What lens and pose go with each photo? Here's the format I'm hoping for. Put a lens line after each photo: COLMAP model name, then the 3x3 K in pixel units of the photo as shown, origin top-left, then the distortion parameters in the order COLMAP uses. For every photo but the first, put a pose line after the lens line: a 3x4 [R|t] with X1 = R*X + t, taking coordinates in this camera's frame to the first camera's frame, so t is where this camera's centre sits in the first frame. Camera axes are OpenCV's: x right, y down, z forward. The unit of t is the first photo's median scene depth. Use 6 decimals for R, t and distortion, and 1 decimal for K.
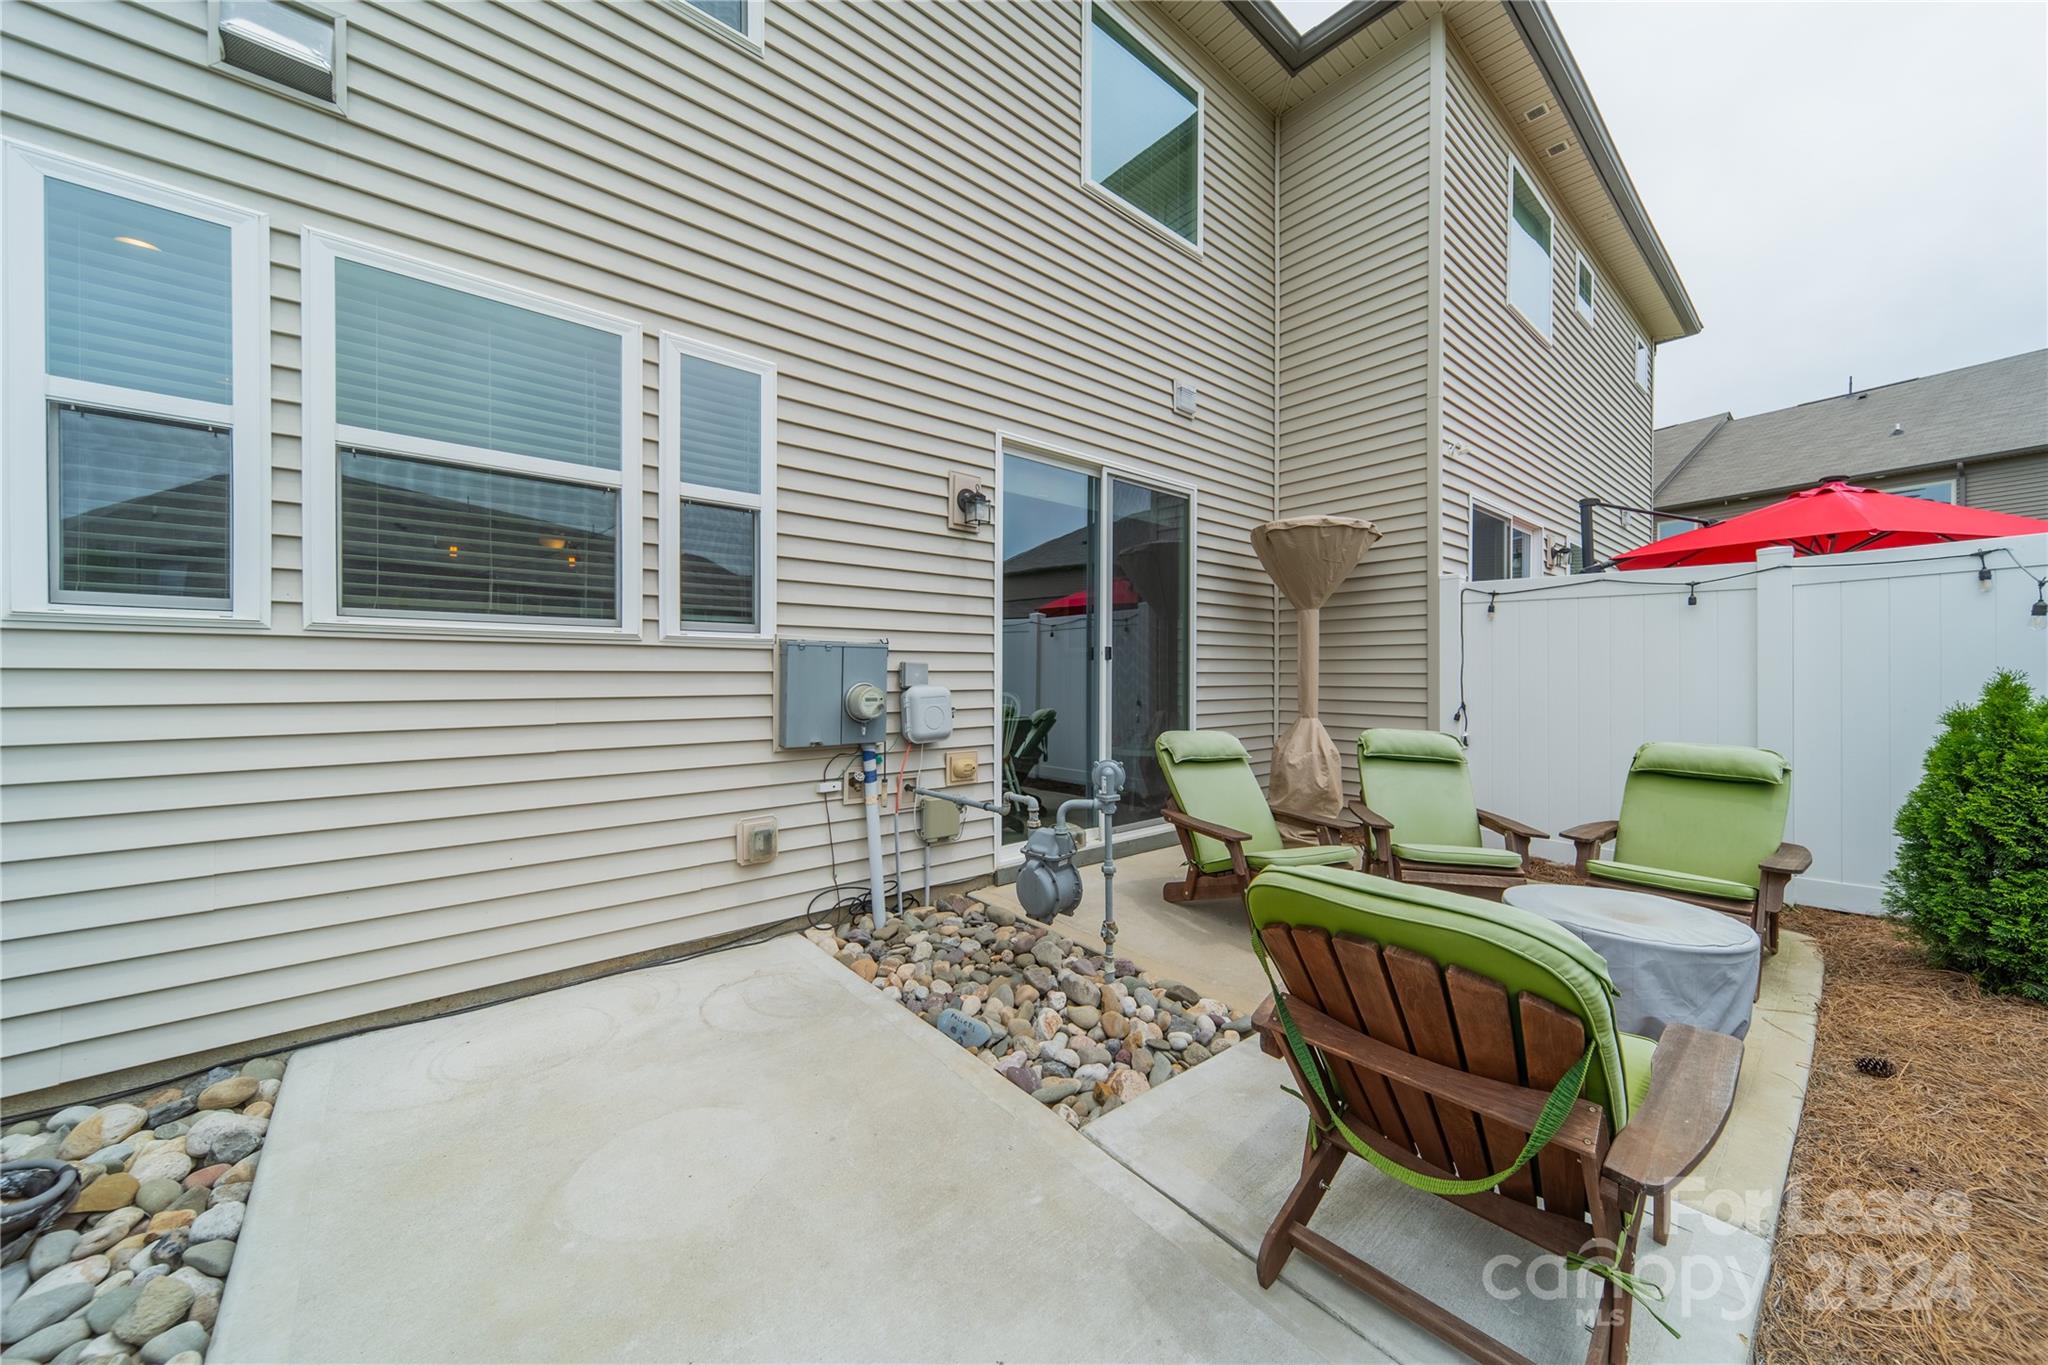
lens RADIAL K [[728.2, 0, 1028.2], [0, 728.2, 674.5], [0, 0, 1]] dist [0.007142, -0.000128]
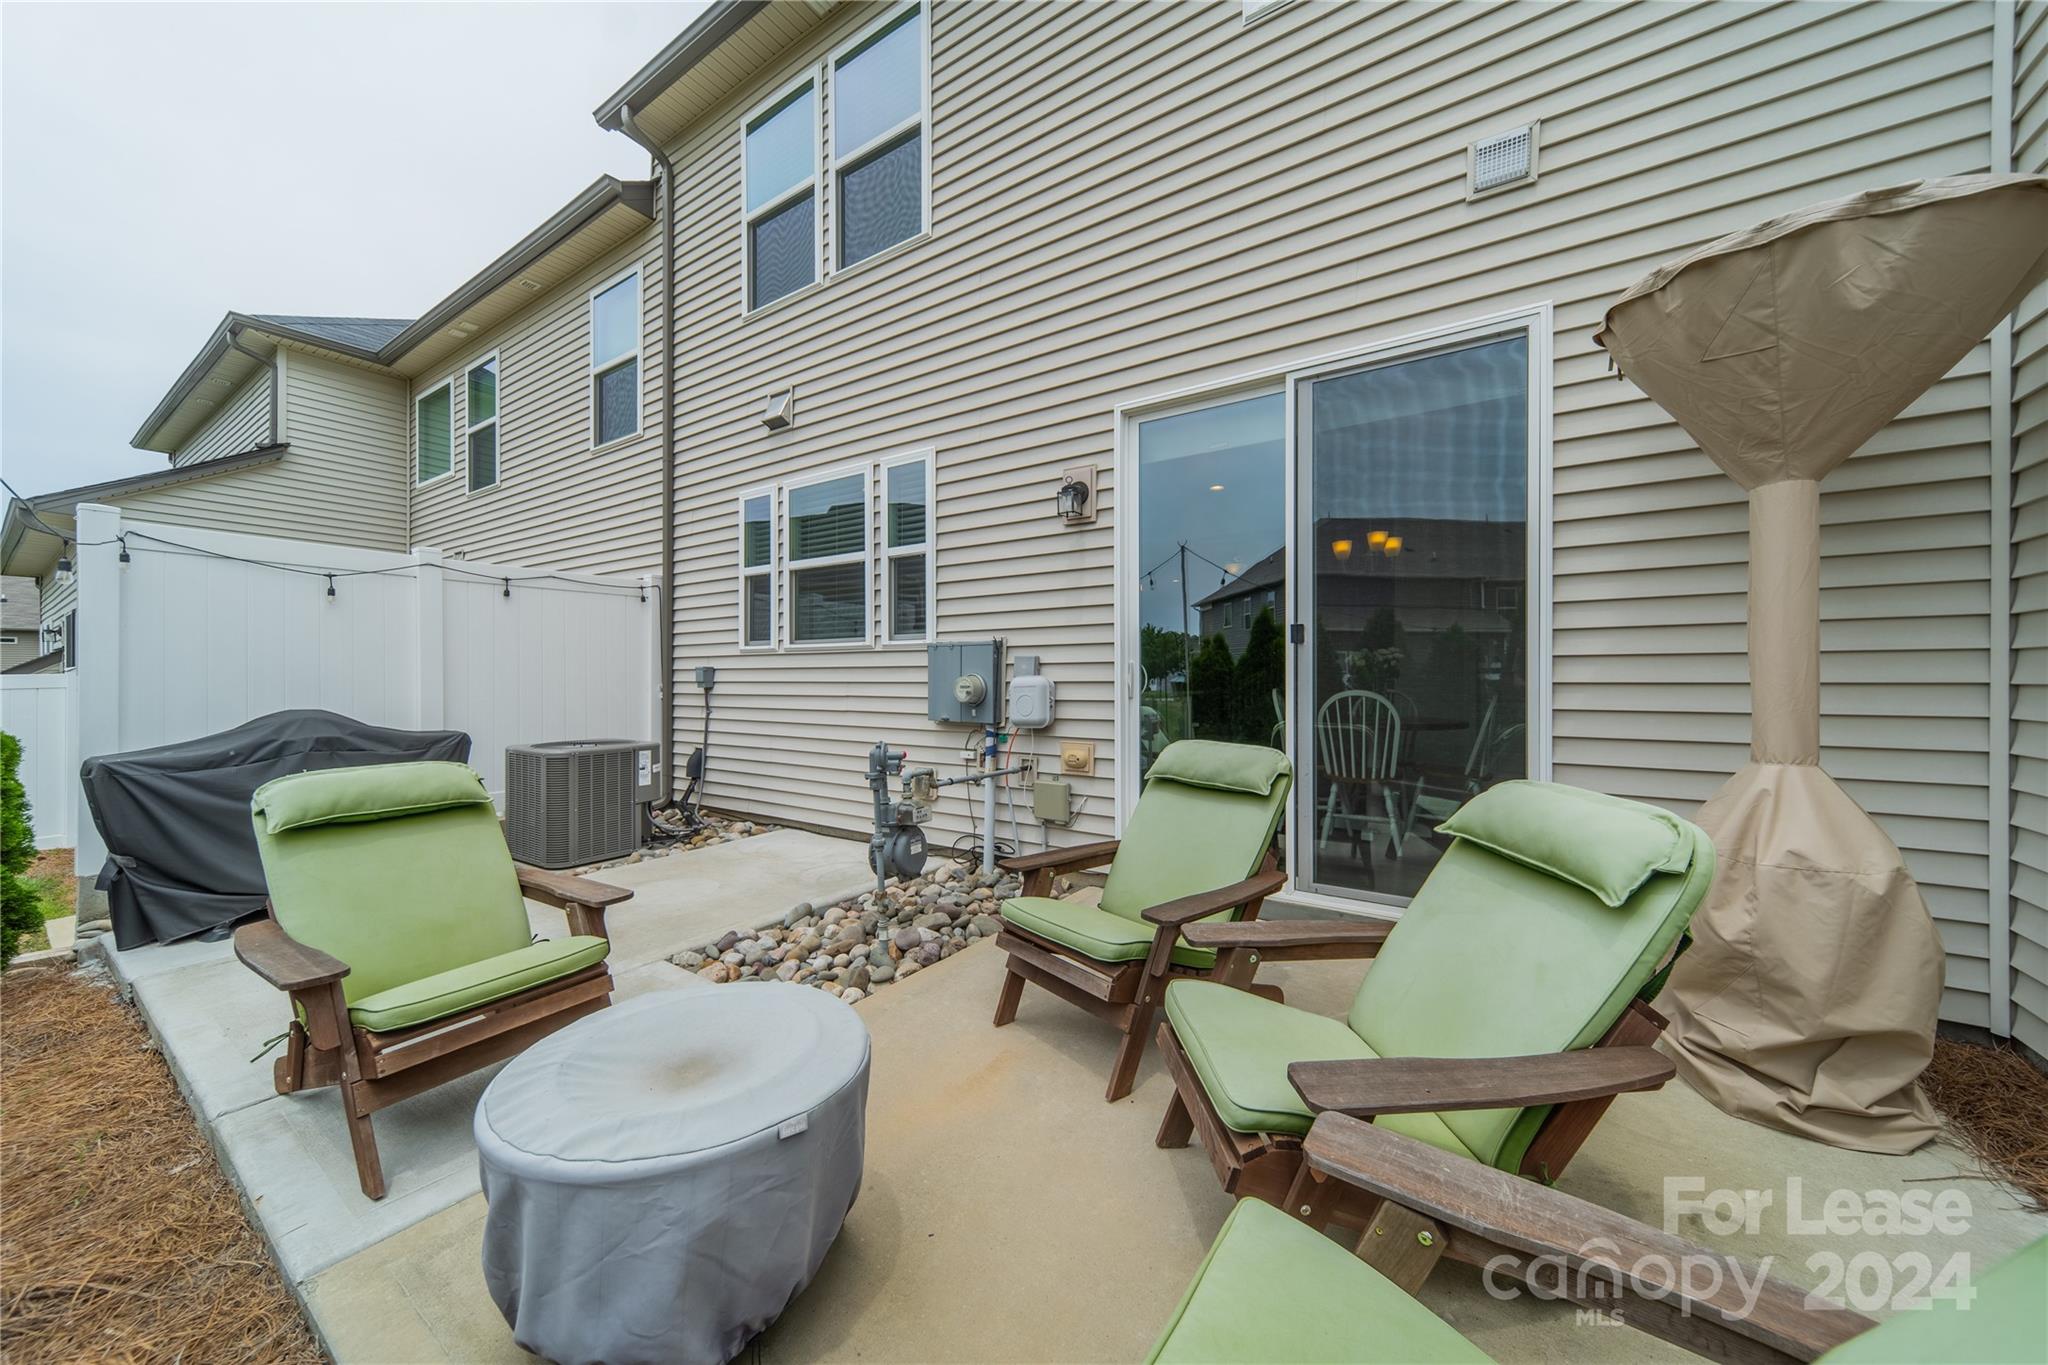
lens RADIAL K [[728.2, 0, 1028.2], [0, 728.2, 674.5], [0, 0, 1]] dist [0.007142, -0.000128]
pose [[0.254880, -0.008941, -0.966931, 1.058647], [0.002573, 0.999960, -0.008568, 0.025167], [0.966969, -0.000305, 0.254893, 0.821910]]
